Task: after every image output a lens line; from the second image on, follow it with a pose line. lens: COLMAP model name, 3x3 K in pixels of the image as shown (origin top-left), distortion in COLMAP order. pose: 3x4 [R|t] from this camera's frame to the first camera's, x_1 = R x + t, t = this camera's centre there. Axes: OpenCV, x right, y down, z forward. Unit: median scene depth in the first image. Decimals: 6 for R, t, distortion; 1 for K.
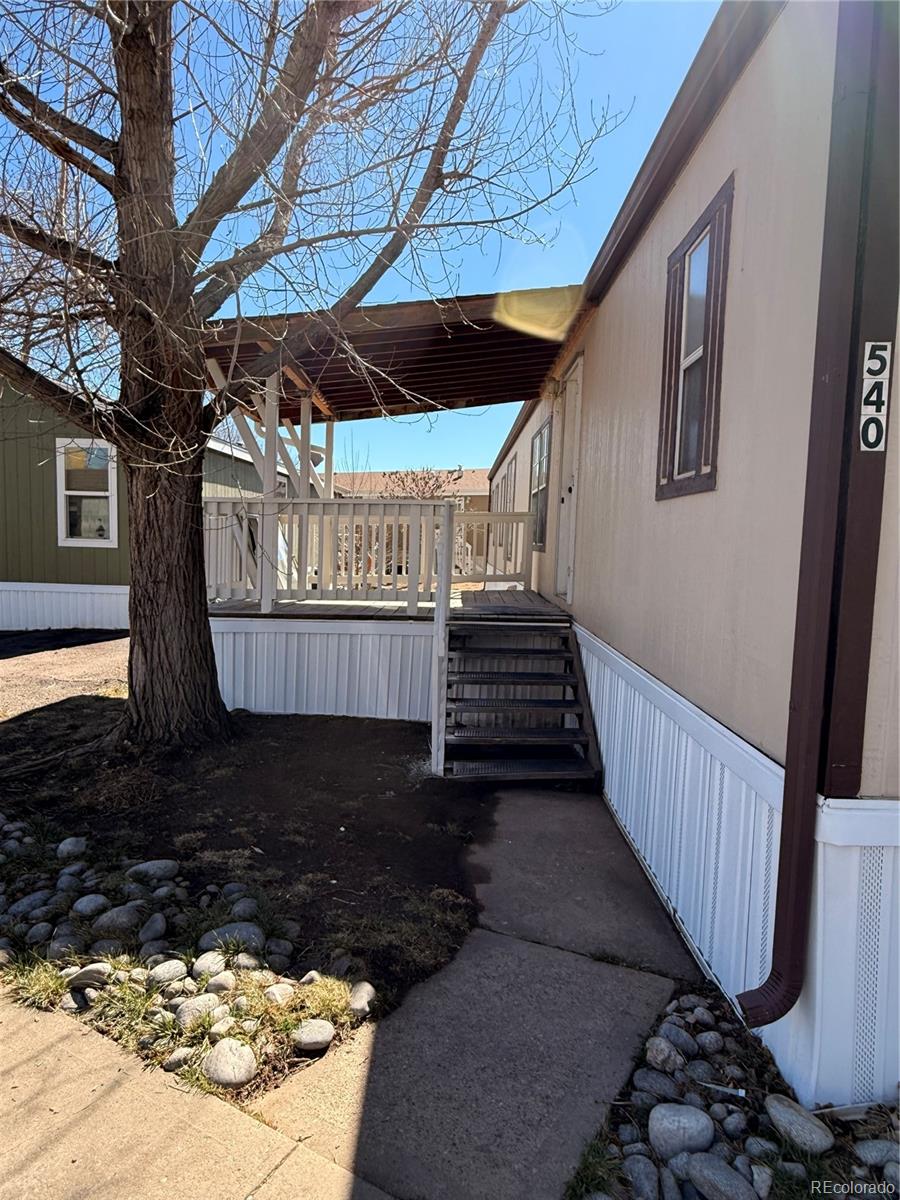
lens RADIAL K [[762.0, 0, 450.0], [0, 762.0, 600.0], [0, 0, 1]] dist [-0.000063, -0.000144]
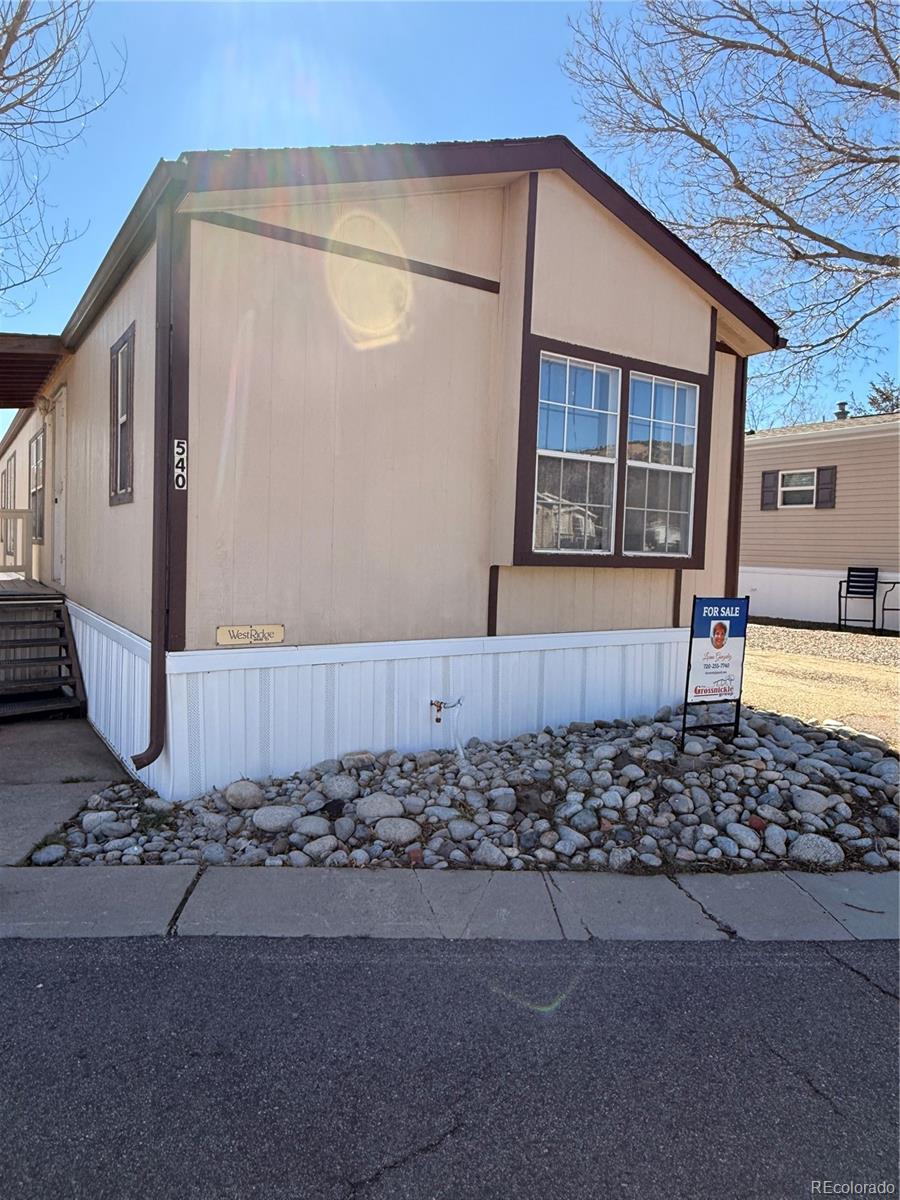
lens RADIAL K [[761.5, 0, 452.3], [0, 761.5, 591.5], [0, 0, 1]] dist [-0.000652, -0.001784]
pose [[0.829294, -0.035194, 0.557703, -0.012048], [0.040412, 0.999179, 0.002963, 0.054308], [-0.557349, 0.020081, 0.830035, -0.553041]]
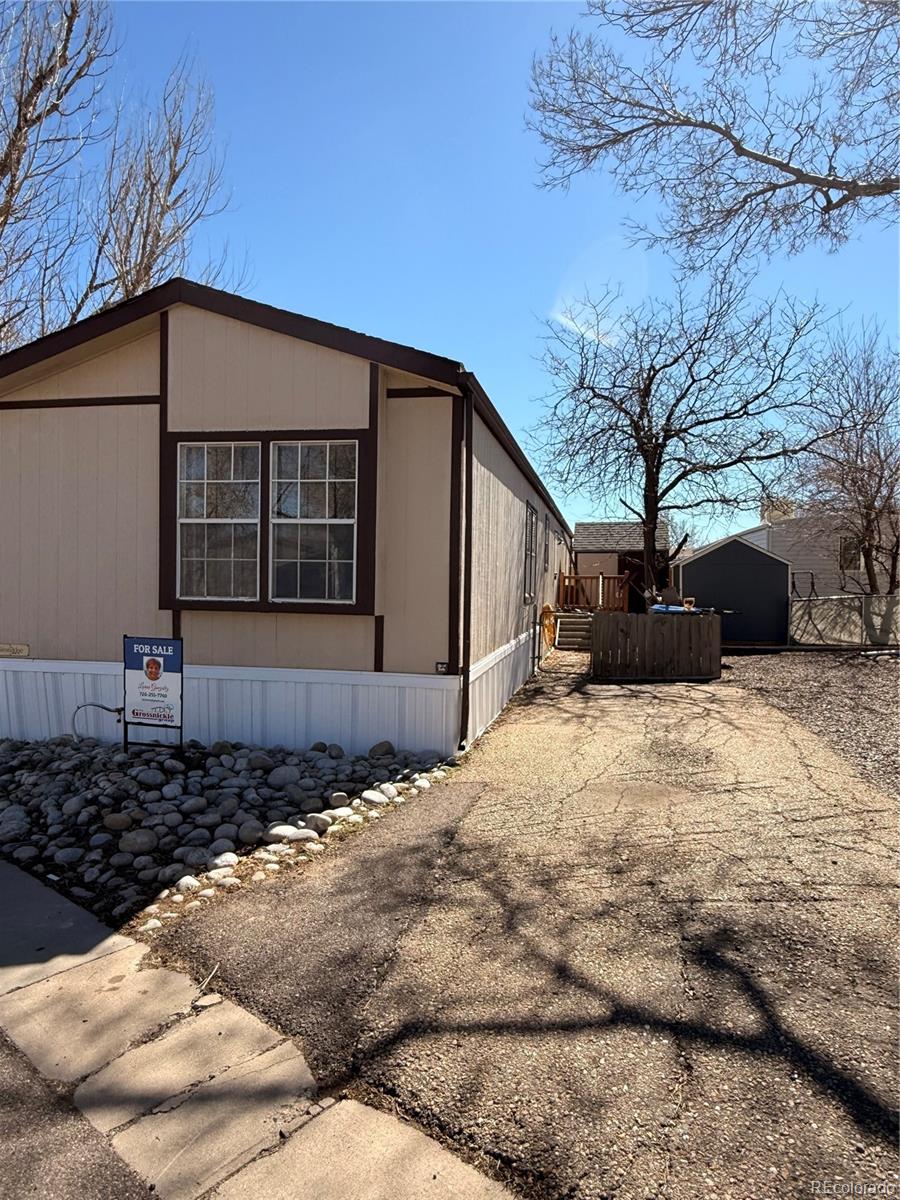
lens RADIAL K [[762.0, 0, 450.0], [0, 762.0, 600.0], [0, 0, 1]] dist [-0.000063, -0.000144]
pose [[0.988538, -0.009399, -0.150681, 1.556953], [0.001386, 0.998583, -0.053194, 0.085657], [0.150967, 0.052376, 0.987150, -1.064351]]
